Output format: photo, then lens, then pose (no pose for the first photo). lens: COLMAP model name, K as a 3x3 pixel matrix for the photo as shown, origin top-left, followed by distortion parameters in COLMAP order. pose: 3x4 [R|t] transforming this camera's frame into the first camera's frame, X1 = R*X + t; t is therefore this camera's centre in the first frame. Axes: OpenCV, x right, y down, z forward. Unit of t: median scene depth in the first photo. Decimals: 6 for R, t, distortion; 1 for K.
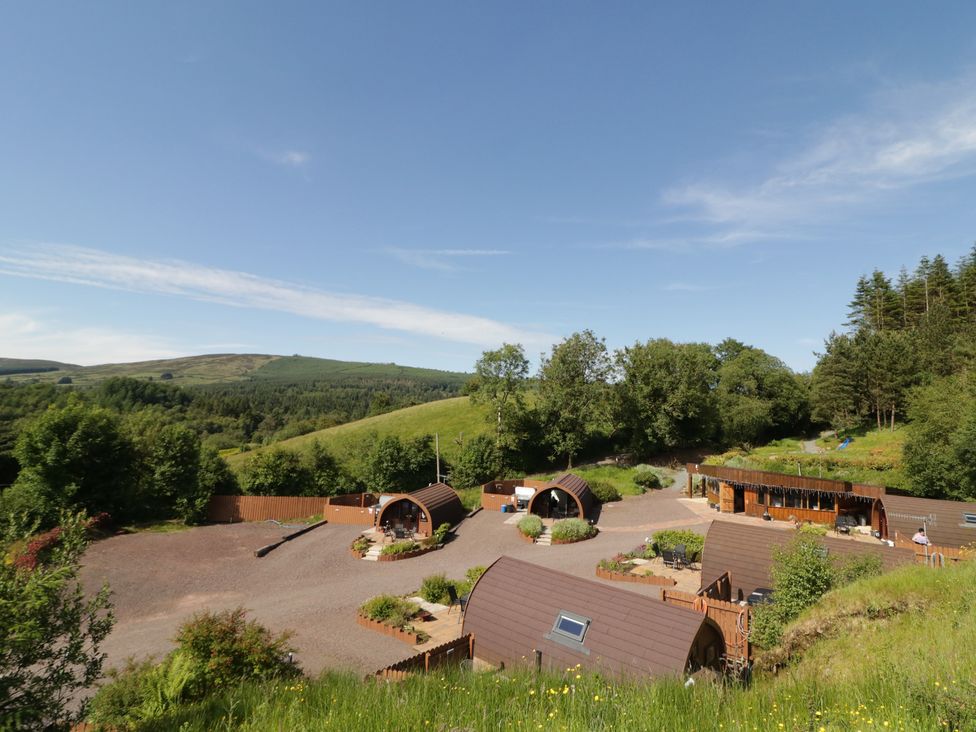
lens RADIAL K [[531.4, 0, 493.2], [0, 531.4, 362.5], [0, 0, 1]] dist [0.002258, 0.000068]
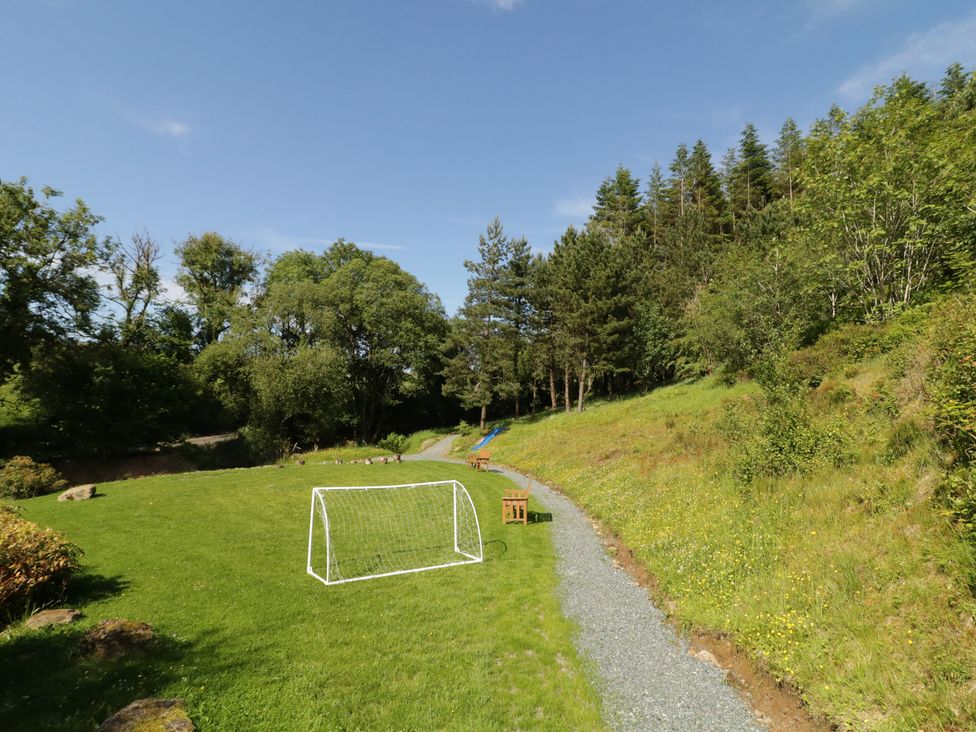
lens RADIAL K [[531.4, 0, 493.2], [0, 531.4, 362.5], [0, 0, 1]] dist [0.002258, 0.000068]
pose [[0.967486, 0.021429, 0.252014, 0.547721], [-0.026744, 0.999486, 0.017681, 0.073764], [-0.251505, -0.023846, 0.967562, 0.543134]]
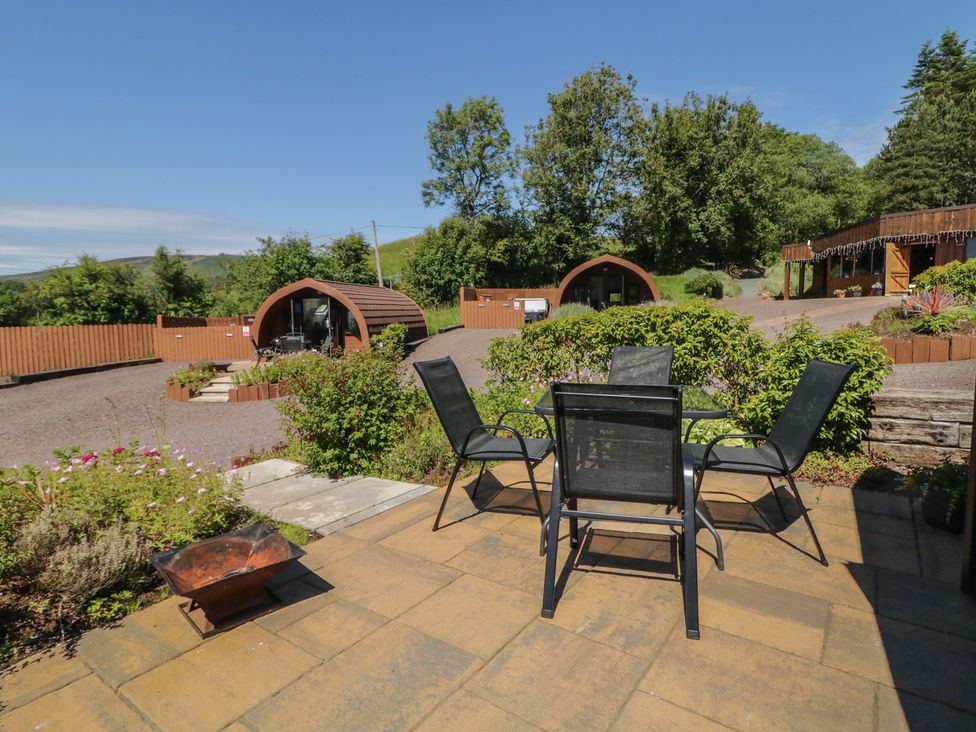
lens RADIAL K [[531.4, 0, 493.2], [0, 531.4, 362.5], [0, 0, 1]] dist [0.002258, 0.000068]
pose [[0.993826, -0.069274, 0.086663, -0.028162], [0.051352, 0.979622, 0.194174, 0.144639], [-0.098349, -0.188525, 0.977132, 0.312291]]
